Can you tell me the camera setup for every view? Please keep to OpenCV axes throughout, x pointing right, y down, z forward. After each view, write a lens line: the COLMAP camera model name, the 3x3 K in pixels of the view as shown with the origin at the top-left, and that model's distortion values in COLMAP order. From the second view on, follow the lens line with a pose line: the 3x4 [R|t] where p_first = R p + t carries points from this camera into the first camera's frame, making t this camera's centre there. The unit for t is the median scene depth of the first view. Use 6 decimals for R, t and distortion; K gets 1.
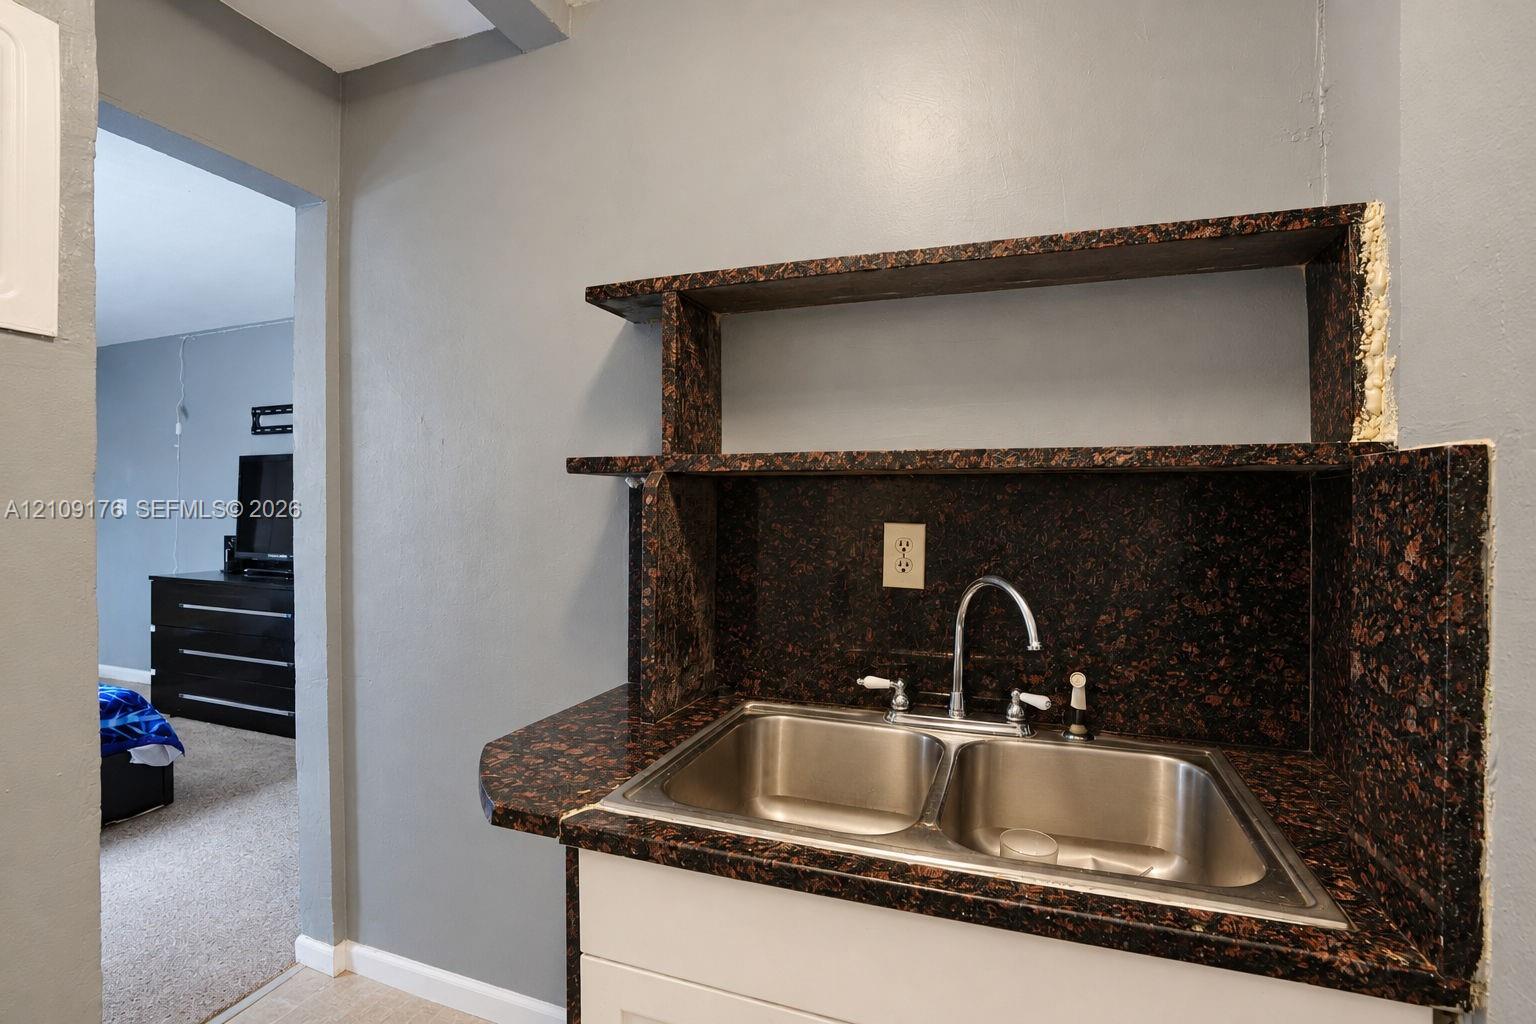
lens RADIAL K [[703.5, 0, 773.2], [0, 703.5, 511.1], [0, 0, 1]] dist [-0.036385, 0.004400]
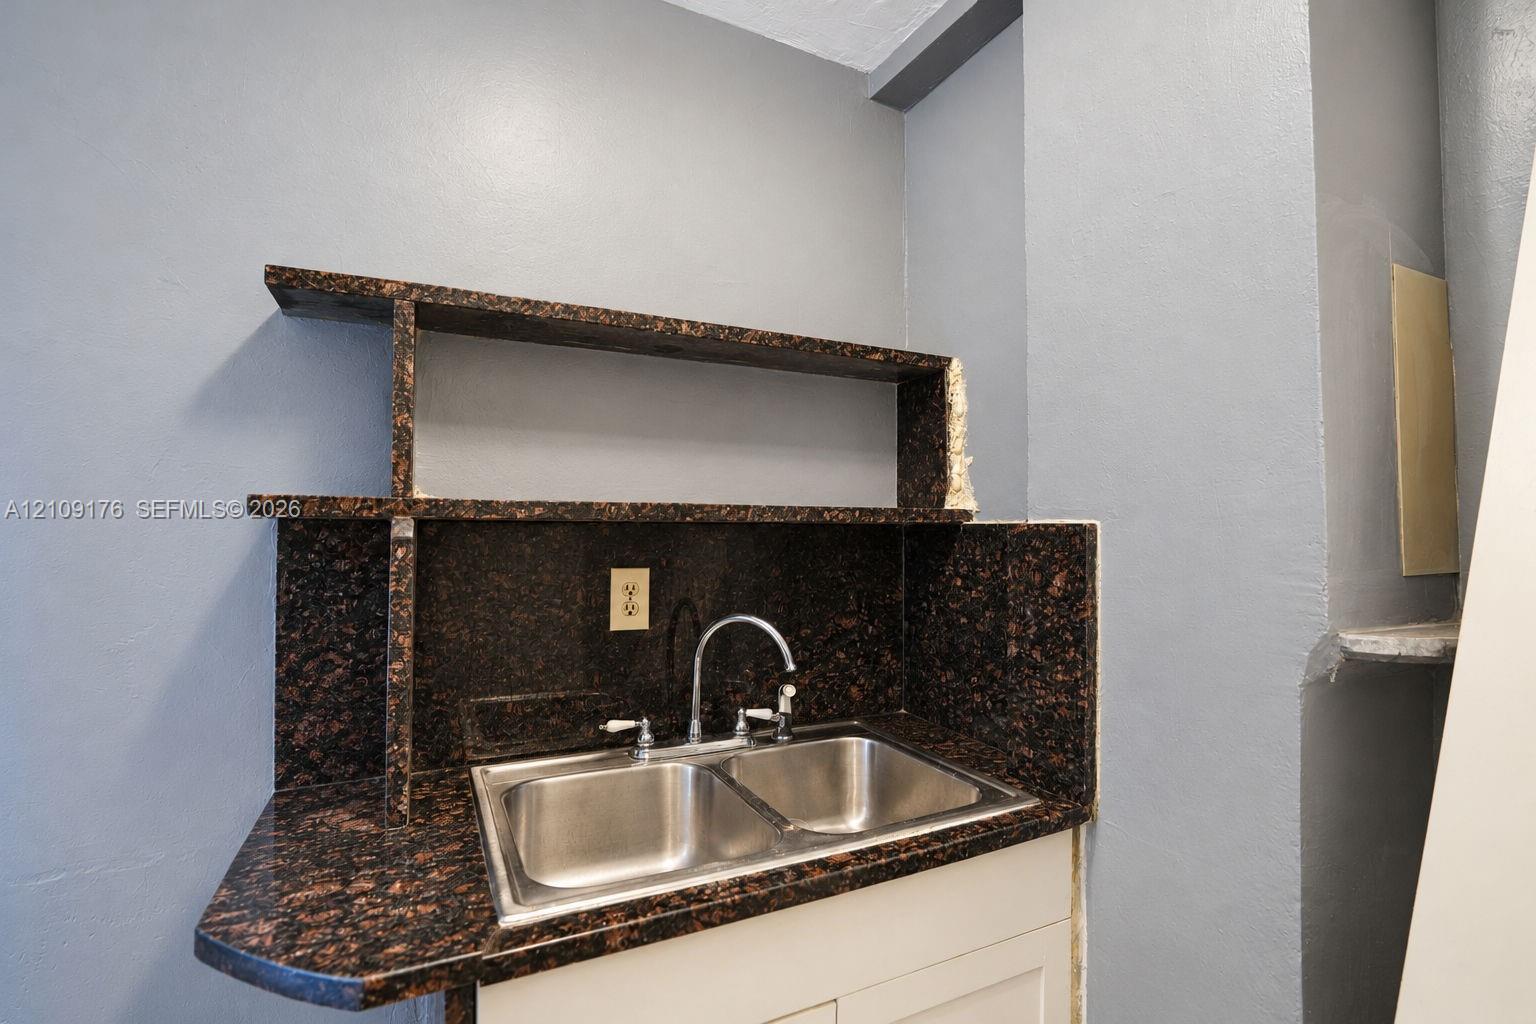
lens RADIAL K [[703.5, 0, 782.9], [0, 703.5, 517.3], [0, 0, 1]] dist [-0.036385, 0.004400]
pose [[0.699657, 0.013154, 0.714358, -0.468136], [0.008882, 0.999593, -0.027106, -0.032572], [-0.714424, 0.025310, 0.699255, 0.122469]]
